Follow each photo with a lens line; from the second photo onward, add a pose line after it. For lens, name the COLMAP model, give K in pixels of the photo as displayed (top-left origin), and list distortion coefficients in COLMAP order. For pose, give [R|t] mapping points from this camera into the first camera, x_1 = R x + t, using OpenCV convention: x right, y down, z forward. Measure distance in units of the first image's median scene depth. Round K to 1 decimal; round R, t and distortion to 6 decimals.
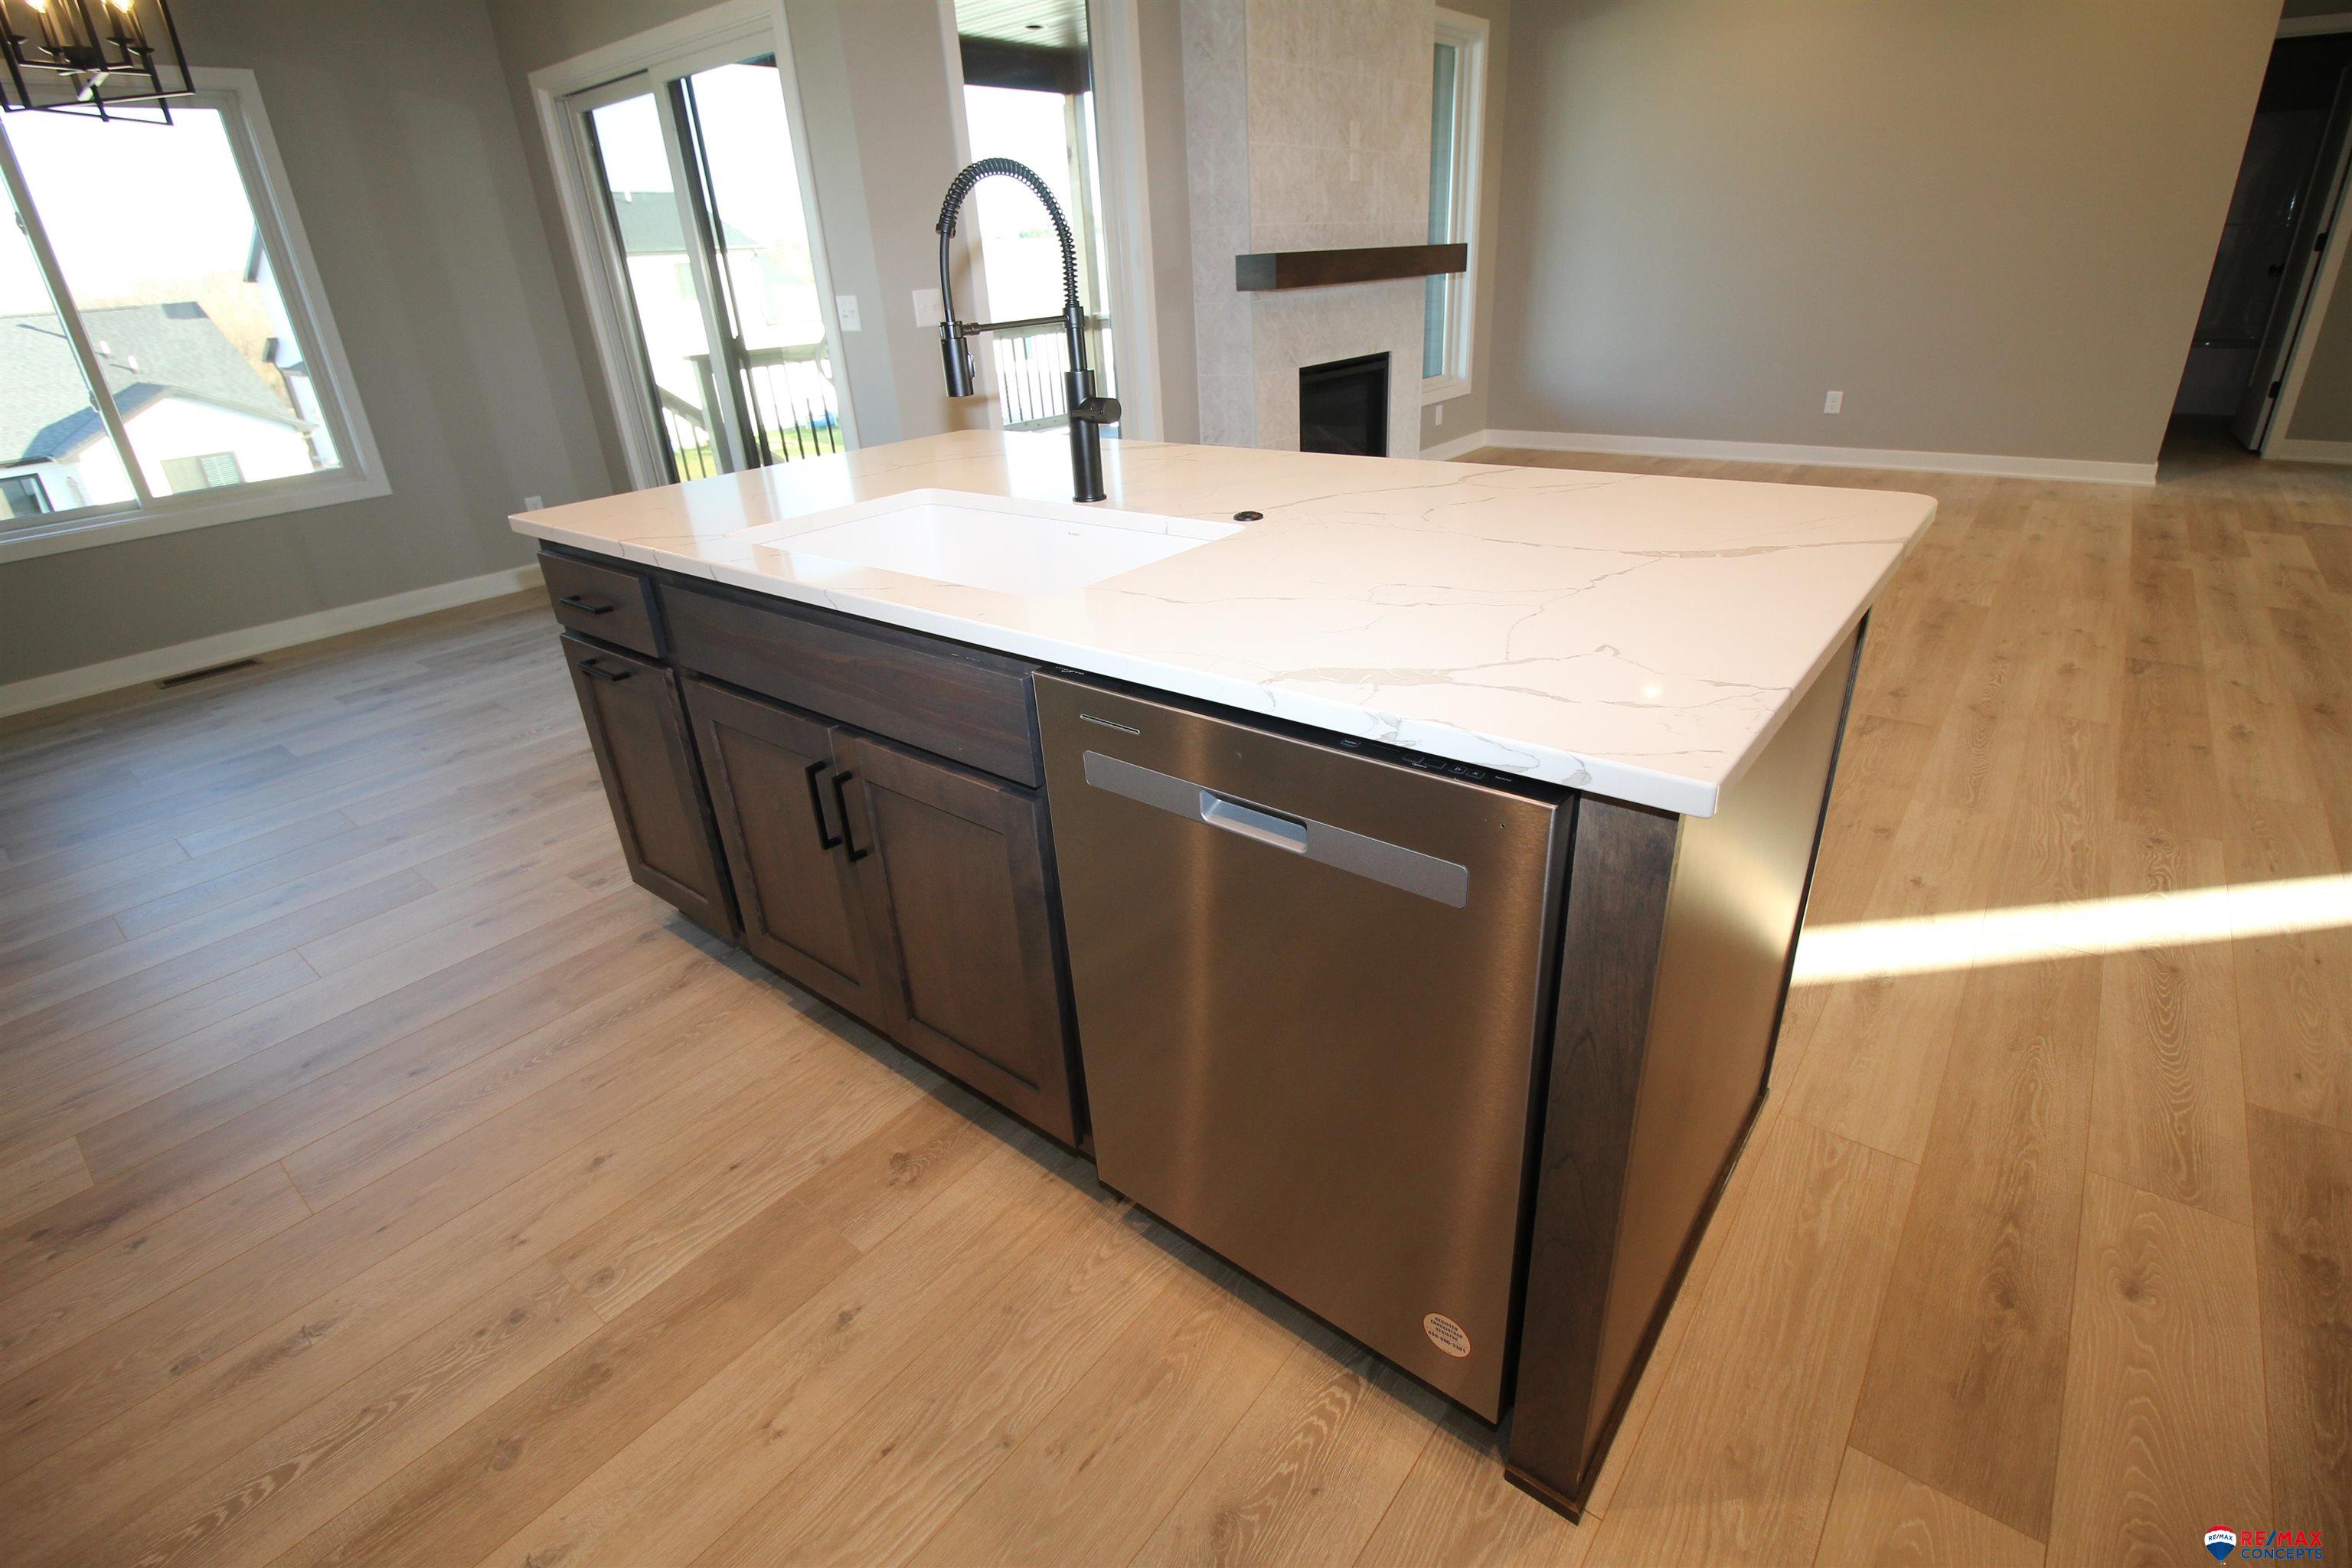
lens RADIAL K [[1094.0, 0, 1164.1], [0, 1094.0, 758.5], [0, 0, 1]] dist [-0.000325, -0.011160]
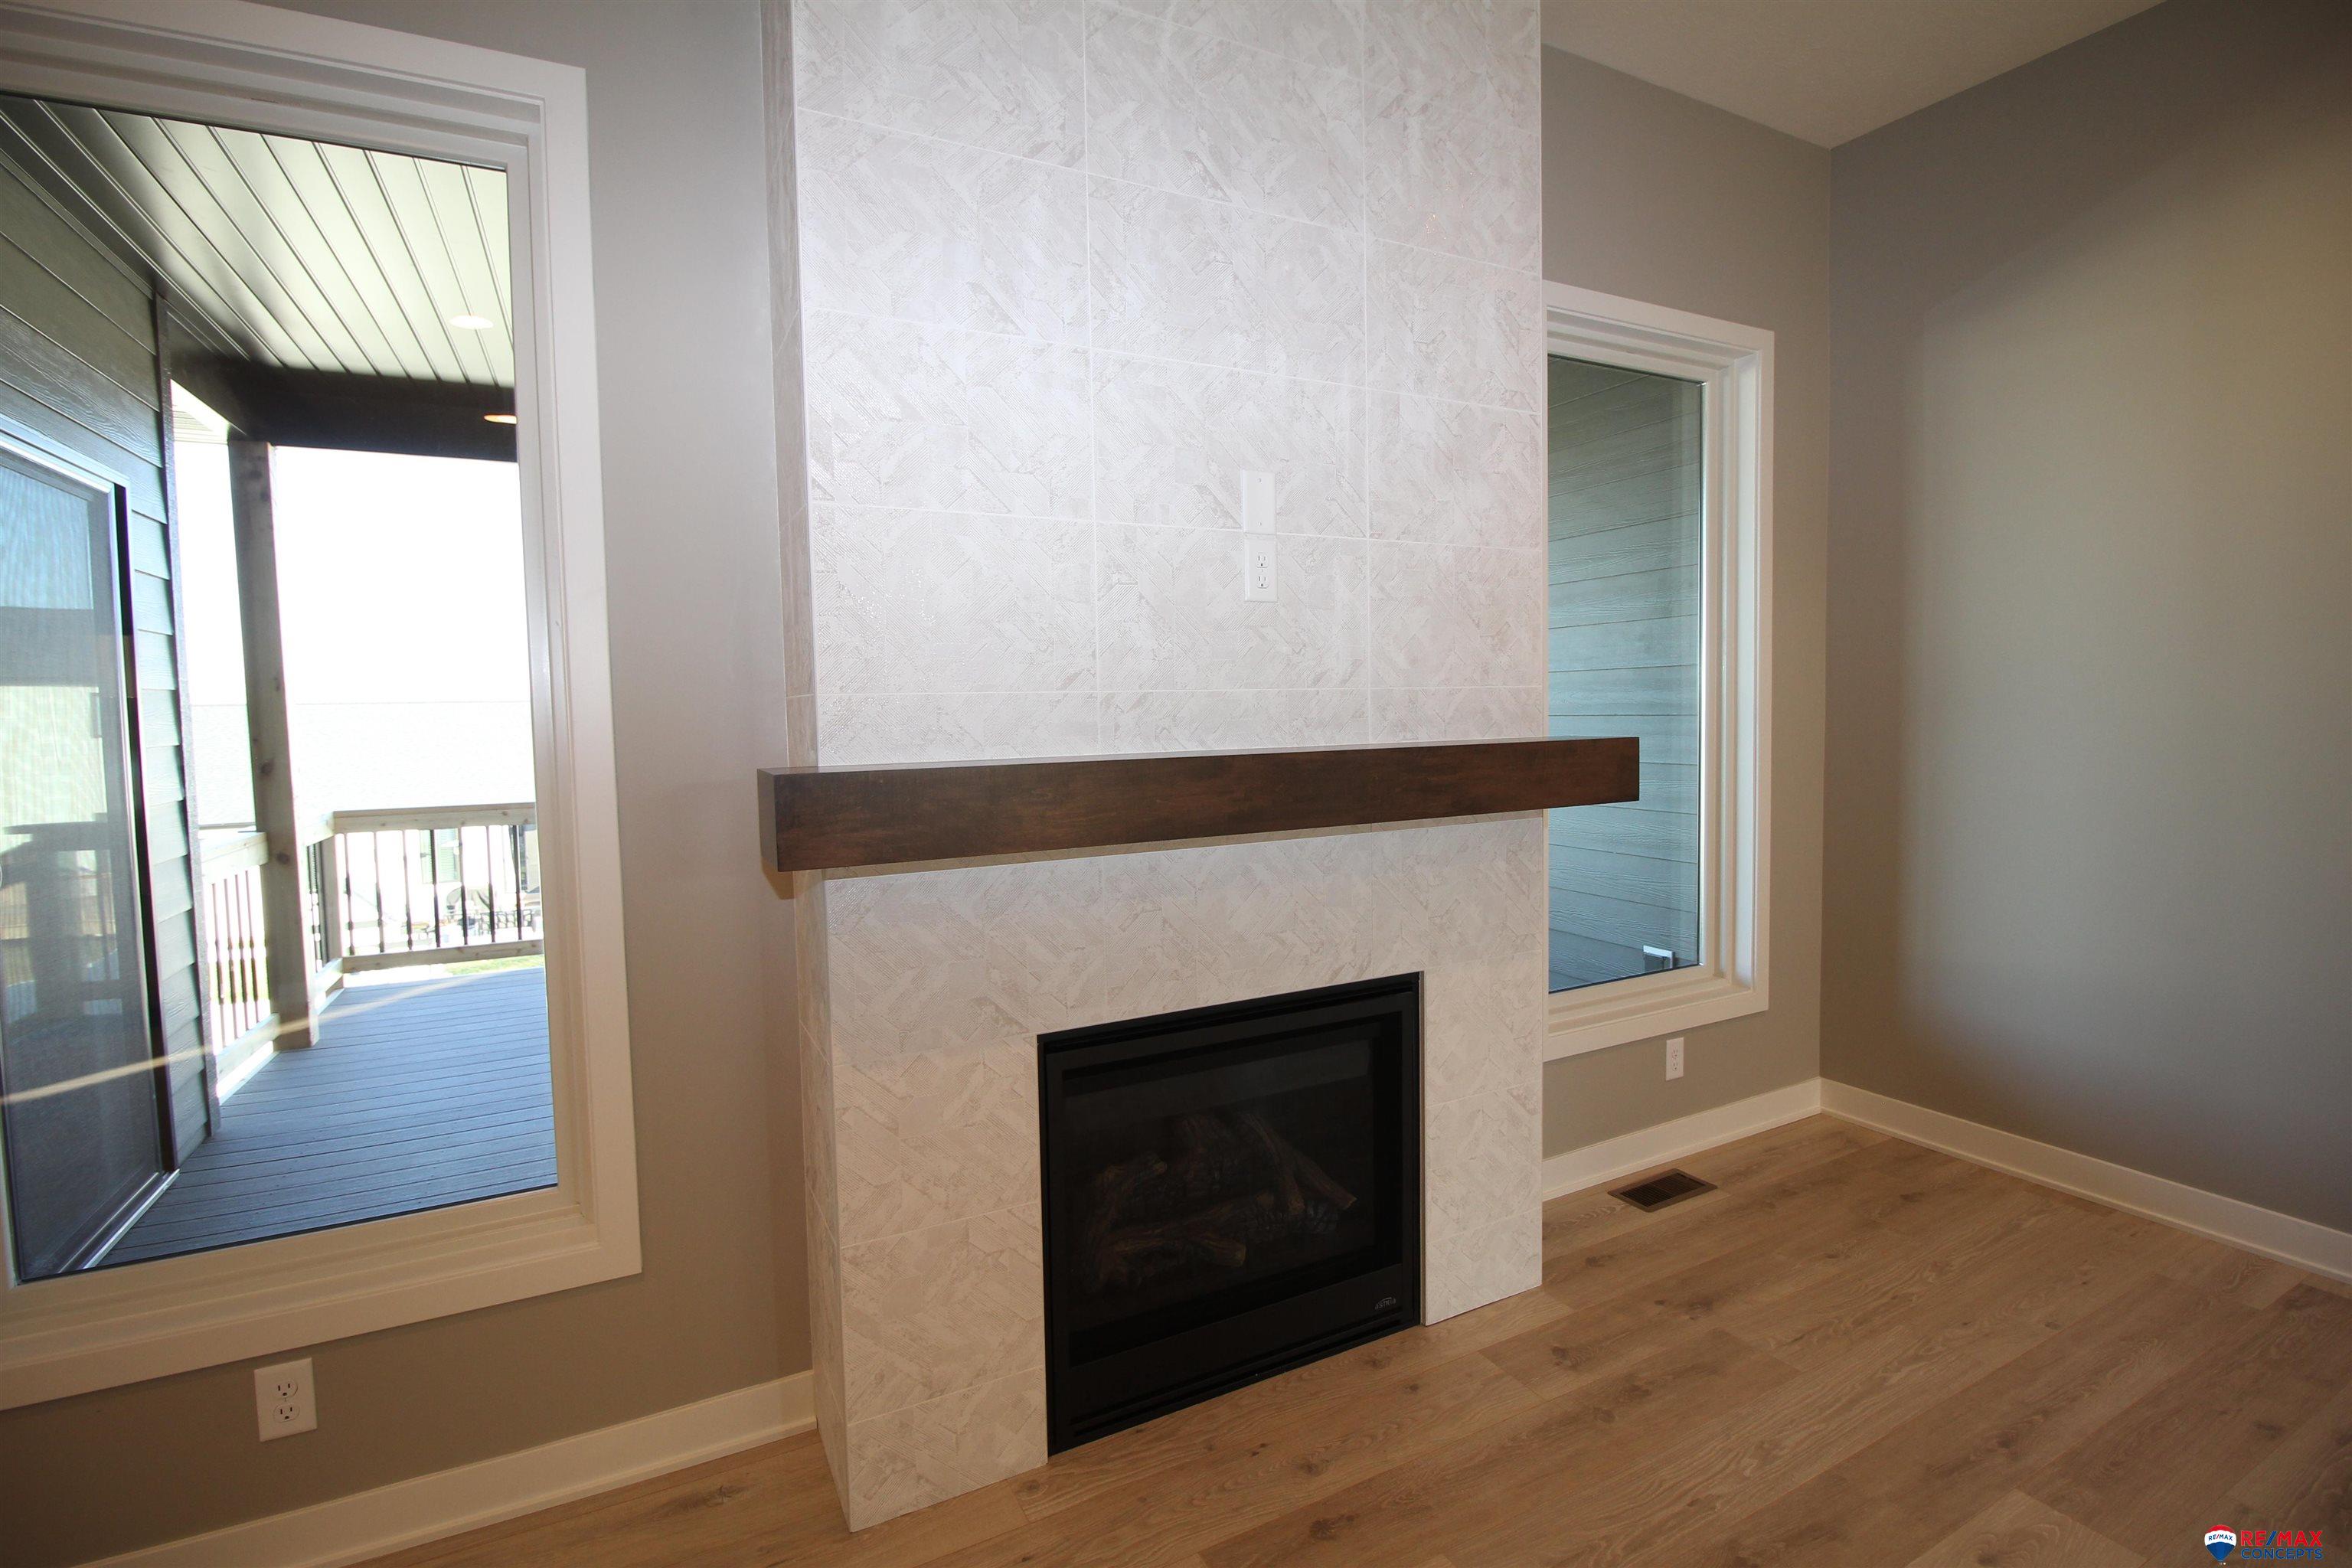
lens RADIAL K [[1094.0, 0, 1166.8], [0, 1094.0, 768.7], [0, 0, 1]] dist [-0.000325, -0.011160]
pose [[0.920363, 0.060400, -0.386373, 0.482668], [-0.188899, 0.933757, -0.303999, -0.530304], [0.342417, 0.352775, 0.870804, 1.025643]]
